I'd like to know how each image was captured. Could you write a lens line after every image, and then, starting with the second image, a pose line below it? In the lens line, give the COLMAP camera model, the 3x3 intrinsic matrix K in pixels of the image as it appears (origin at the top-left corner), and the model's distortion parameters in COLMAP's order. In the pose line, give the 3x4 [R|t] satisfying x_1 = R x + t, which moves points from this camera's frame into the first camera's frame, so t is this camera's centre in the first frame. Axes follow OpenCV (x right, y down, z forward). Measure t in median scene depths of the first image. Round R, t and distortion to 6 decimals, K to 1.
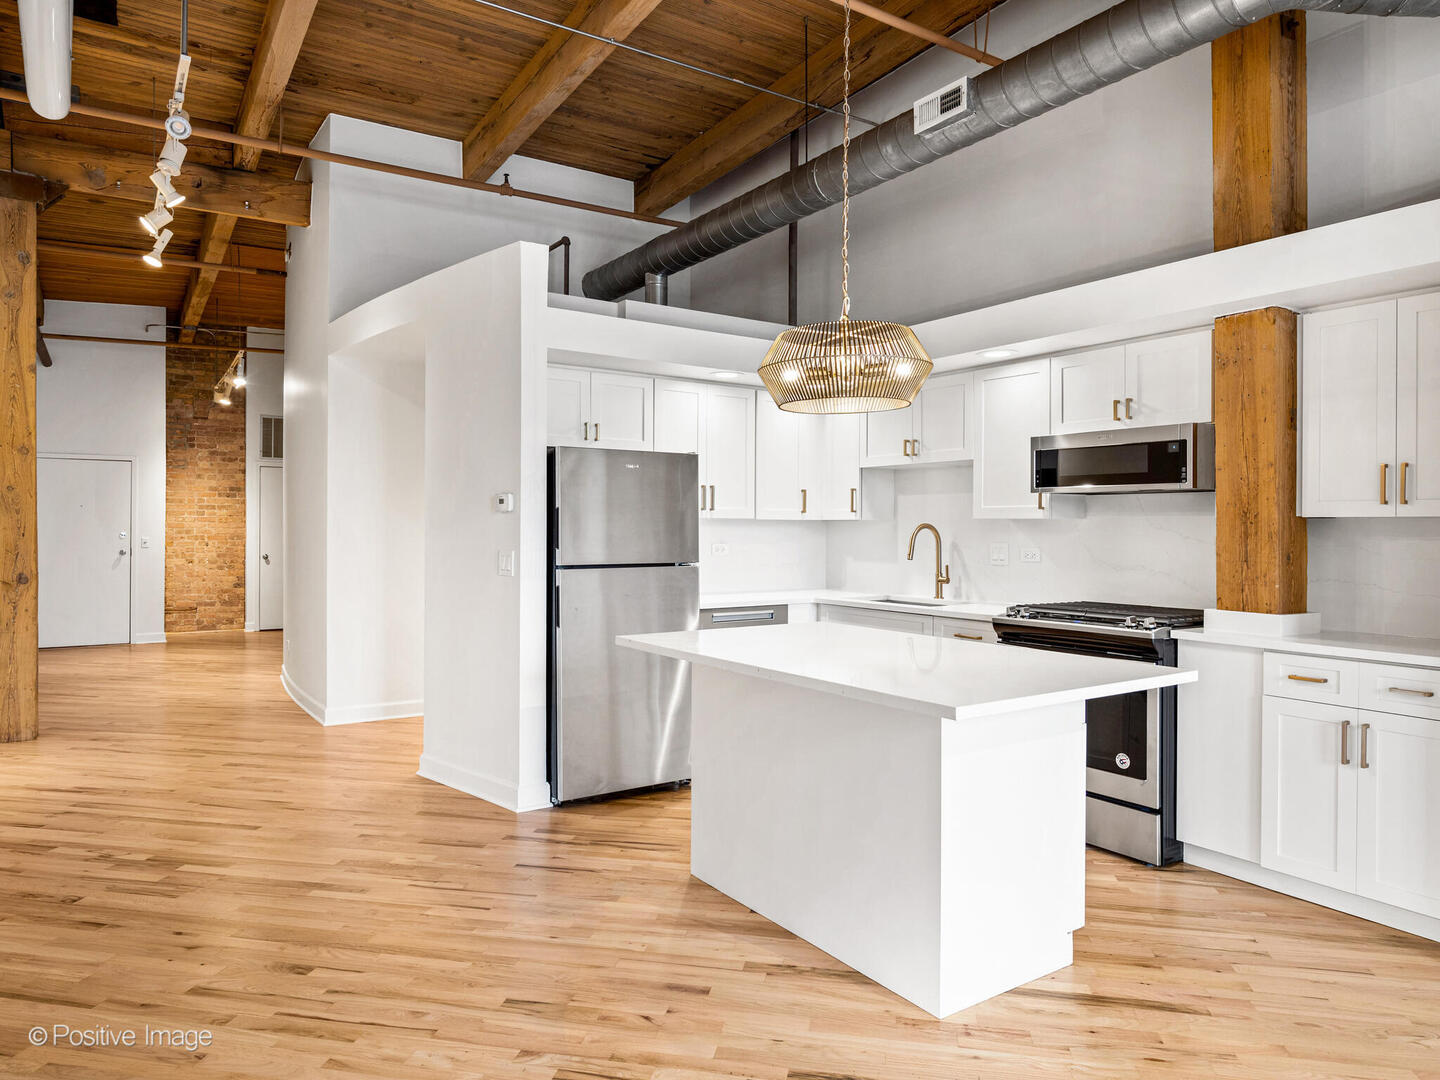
lens RADIAL K [[928.3, 0, 720.1], [0, 928.3, 525.4], [0, 0, 1]] dist [-0.006626, 0.001343]
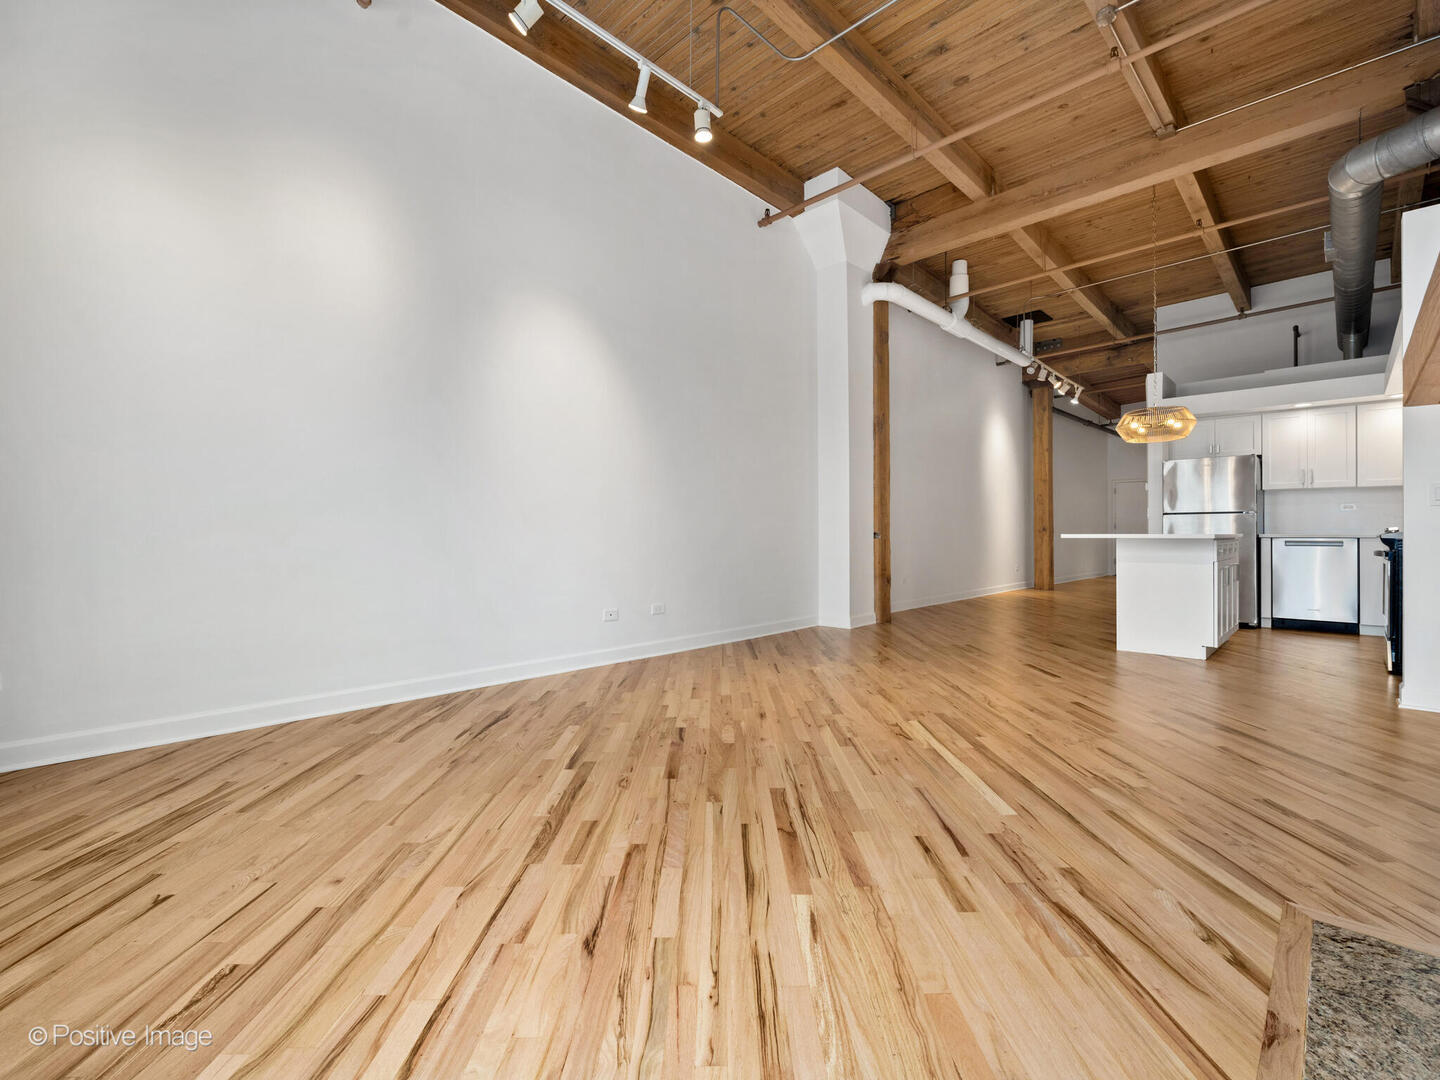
lens RADIAL K [[646.2, 0, 722.8], [0, 646.2, 531.2], [0, 0, 1]] dist [-0.008643, 0.001110]
pose [[0.203760, -0.006686, -0.978998, 1.041879], [0.006043, 0.999966, -0.005571, 0.081212], [0.979002, -0.004781, 0.203794, -0.339624]]
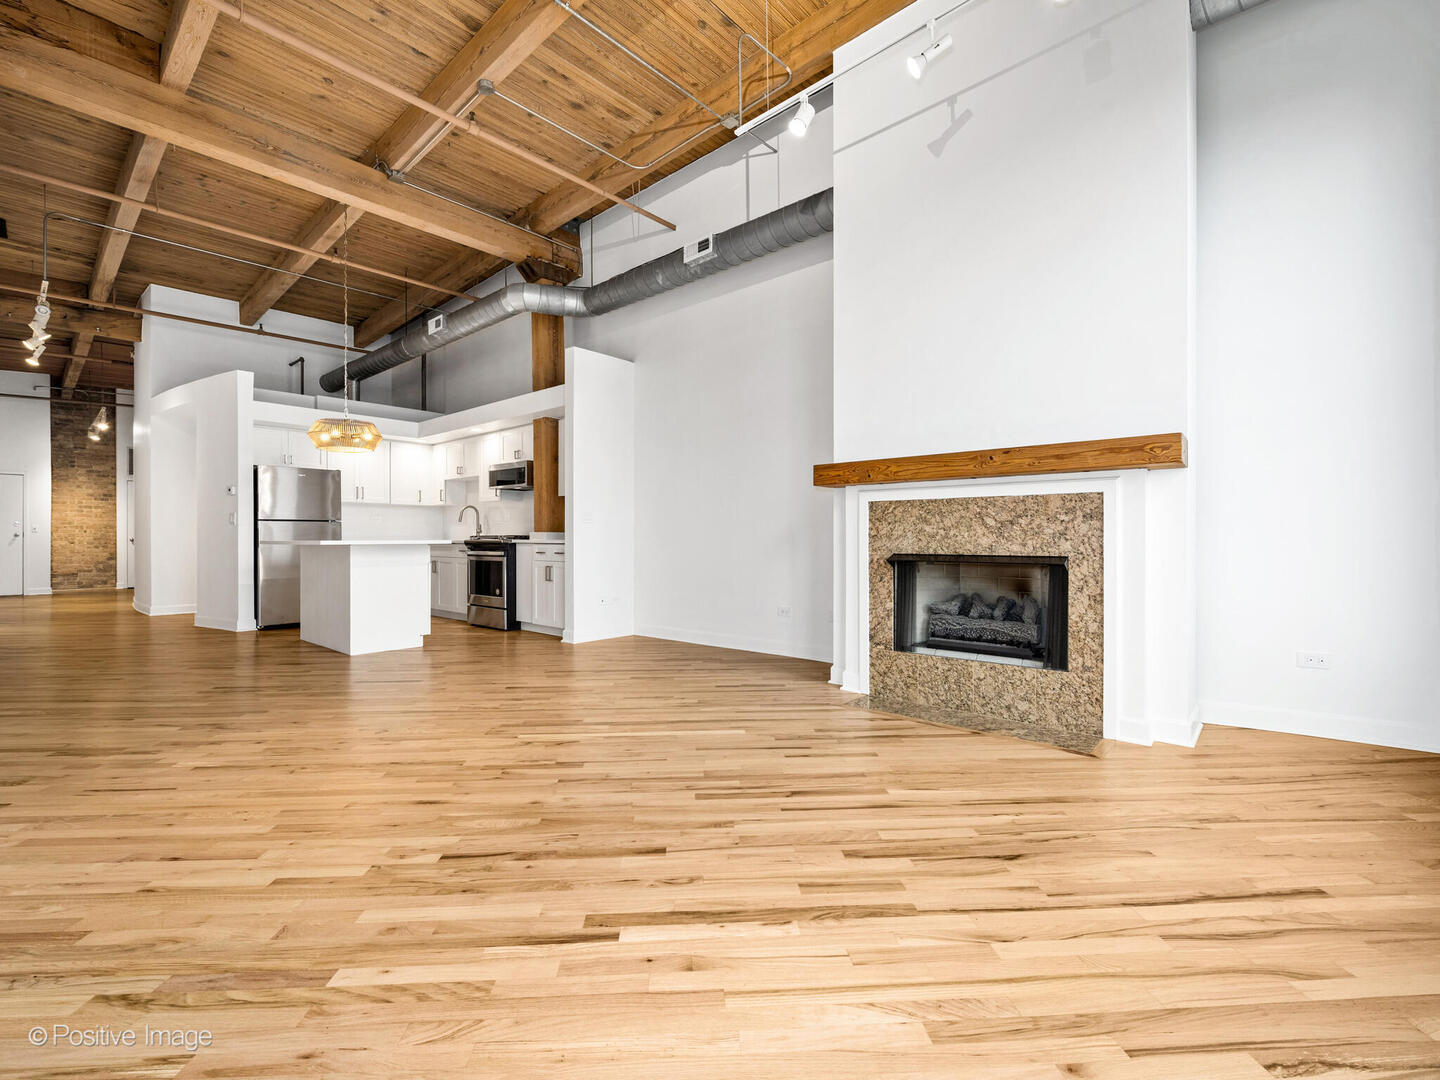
lens RADIAL K [[646.2, 0, 719.0], [0, 646.2, 539.4], [0, 0, 1]] dist [-0.008643, 0.001110]
pose [[0.967472, -0.006290, 0.252901, 0.449371], [0.004905, 0.999969, 0.006108, 0.079085], [-0.252932, -0.004669, 0.967473, -0.678357]]
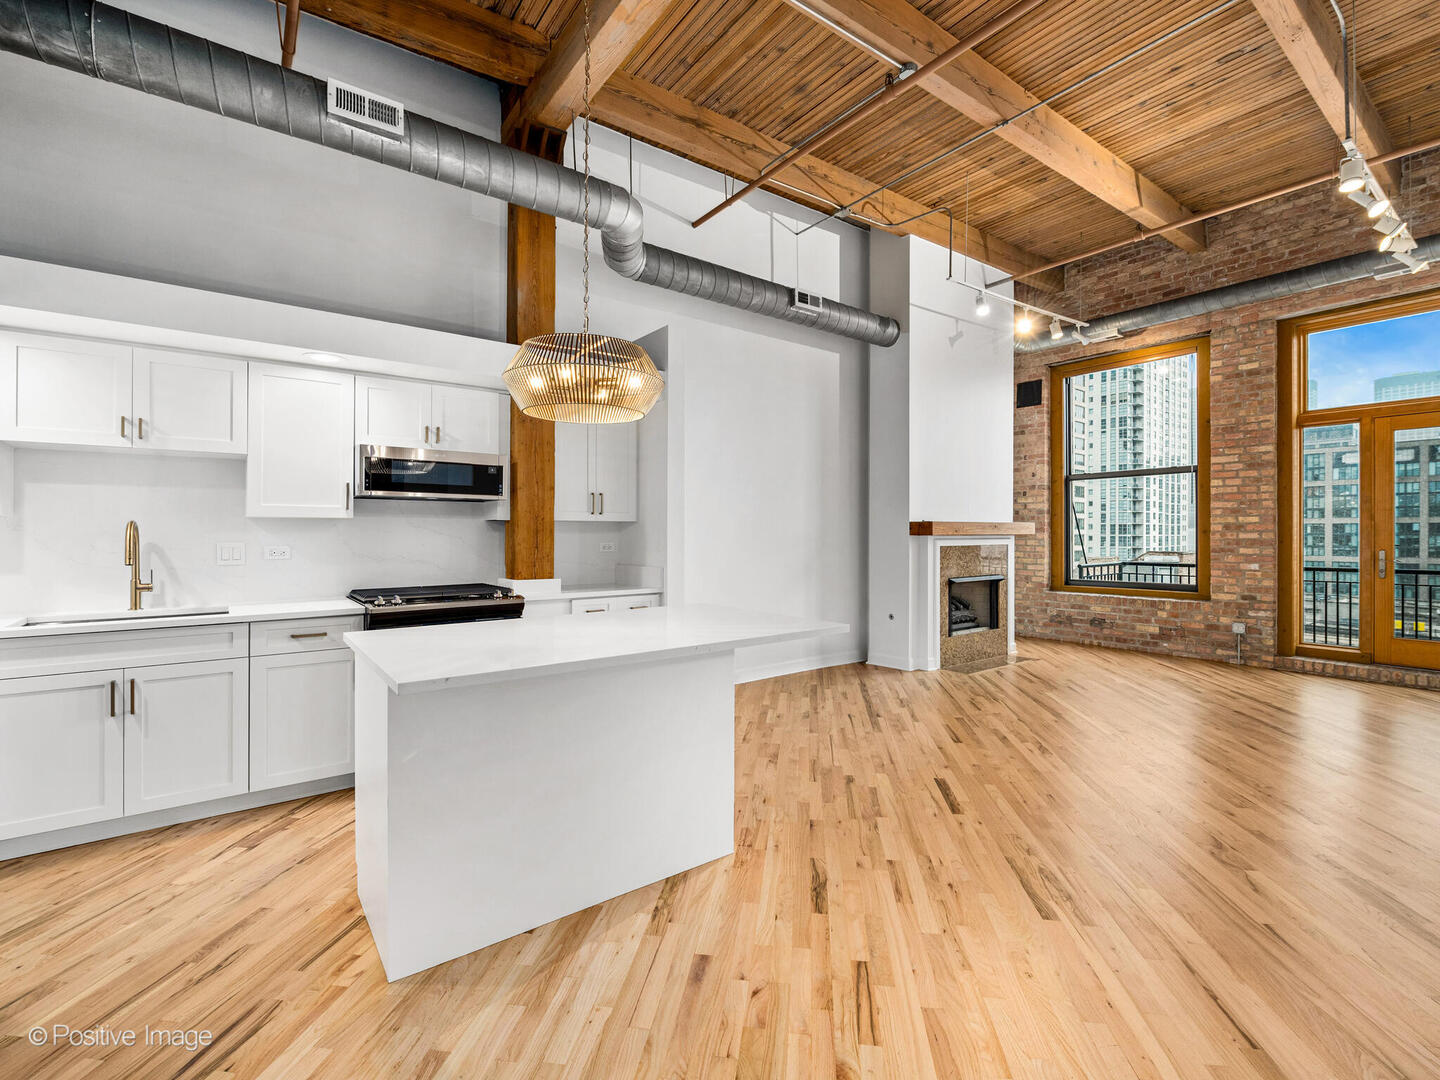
lens RADIAL K [[646.2, 0, 710.9], [0, 646.2, 534.2], [0, 0, 1]] dist [-0.008643, 0.001110]
pose [[-0.046181, -0.008260, 0.998899, -0.417053], [-0.002642, 0.999963, 0.008147, 0.004376], [-0.998930, -0.002263, -0.046201, 0.566851]]
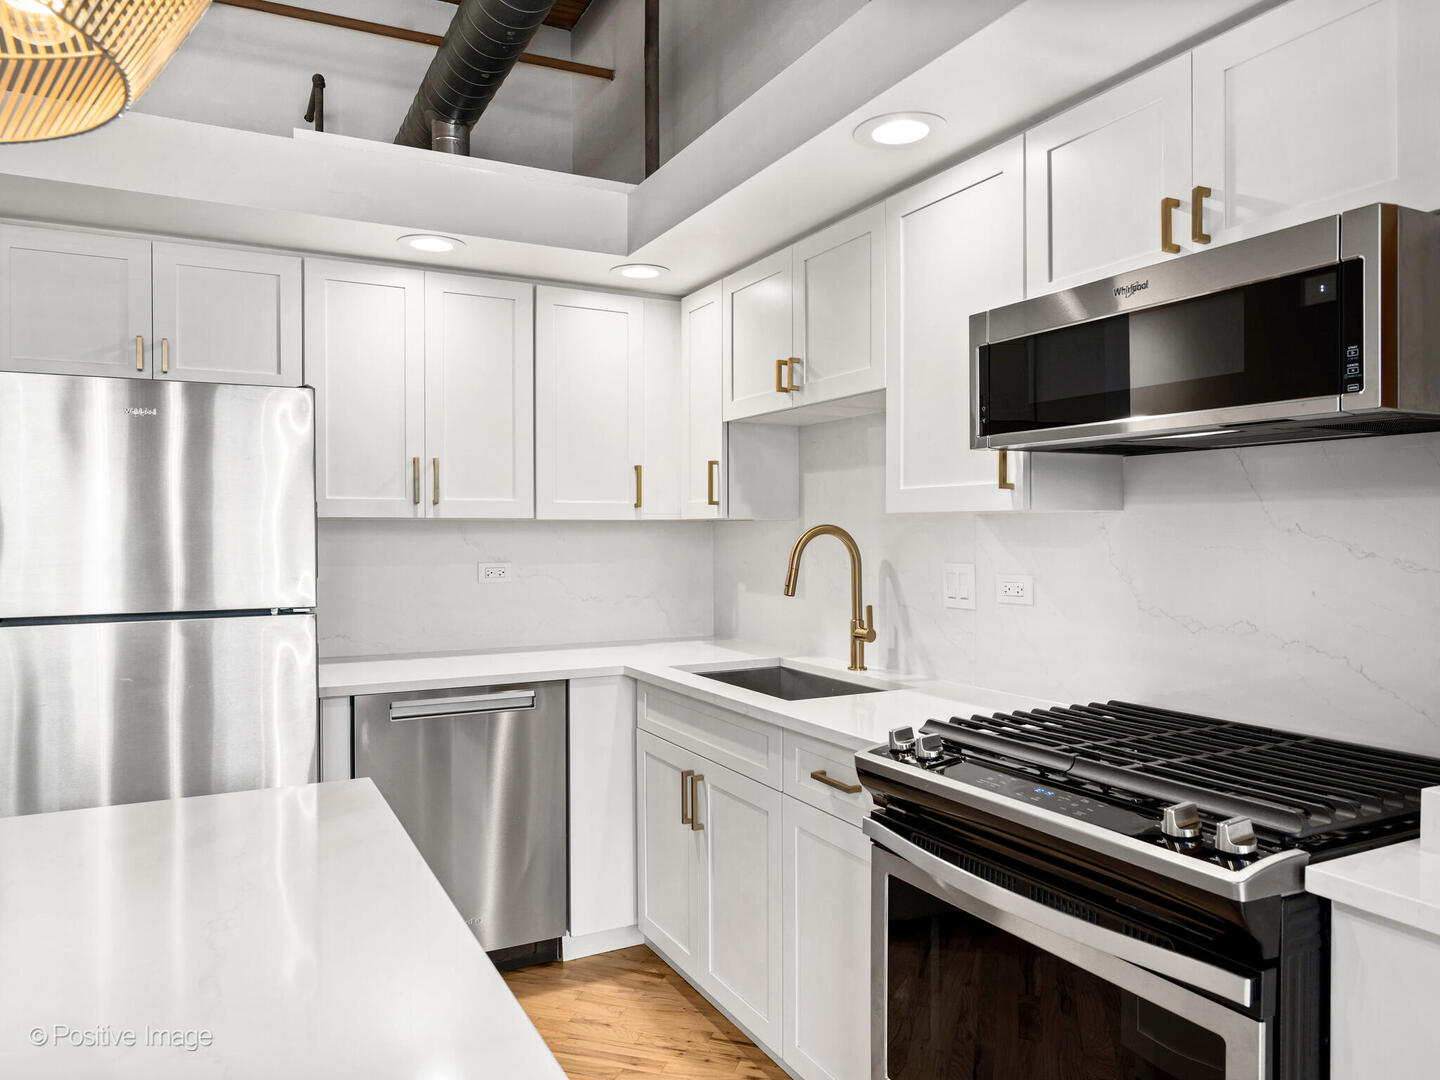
lens RADIAL K [[999.3, 0, 722.5], [0, 999.3, 537.8], [0, 0, 1]] dist [-0.005601, -0.001945]
pose [[0.993369, -0.007875, -0.114700, 0.253504], [0.009006, 0.999916, 0.009342, -0.000385], [0.114617, -0.010313, 0.993356, 0.496093]]
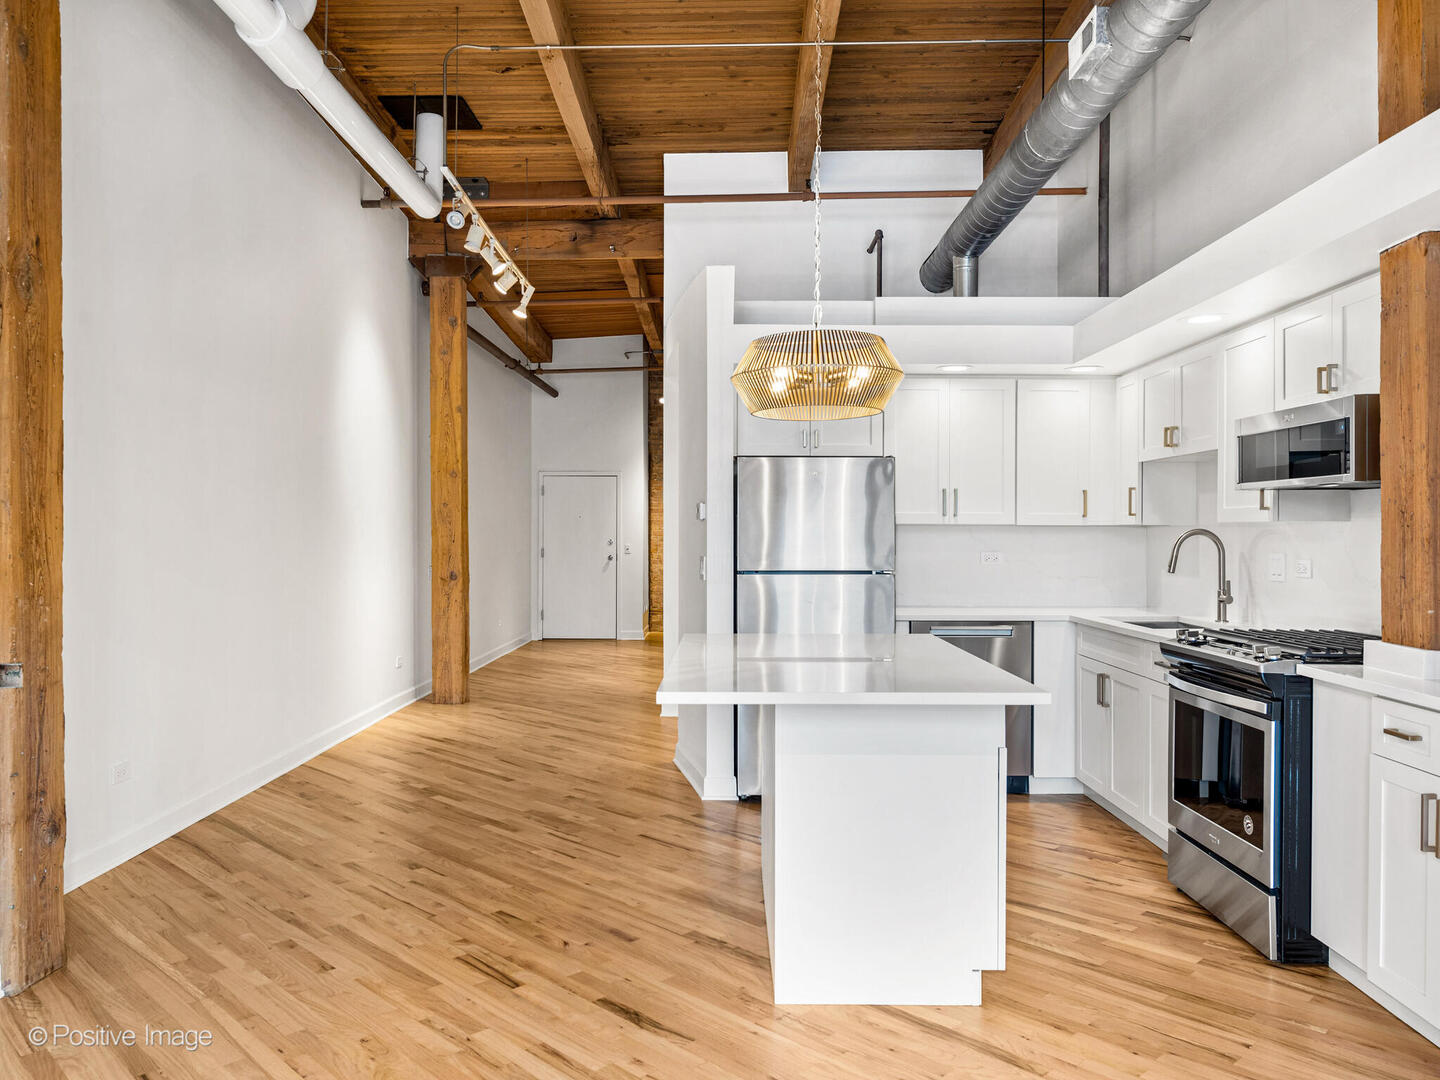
lens RADIAL K [[1084.9, 0, 719.6], [0, 1084.9, 538.4], [0, 0, 1]] dist [0.005823, -0.006536]
pose [[0.825390, 0.000013, -0.564562, 0.458041], [0.003000, 0.999986, 0.004408, 0.001224], [0.564554, -0.005332, 0.825379, -0.022712]]
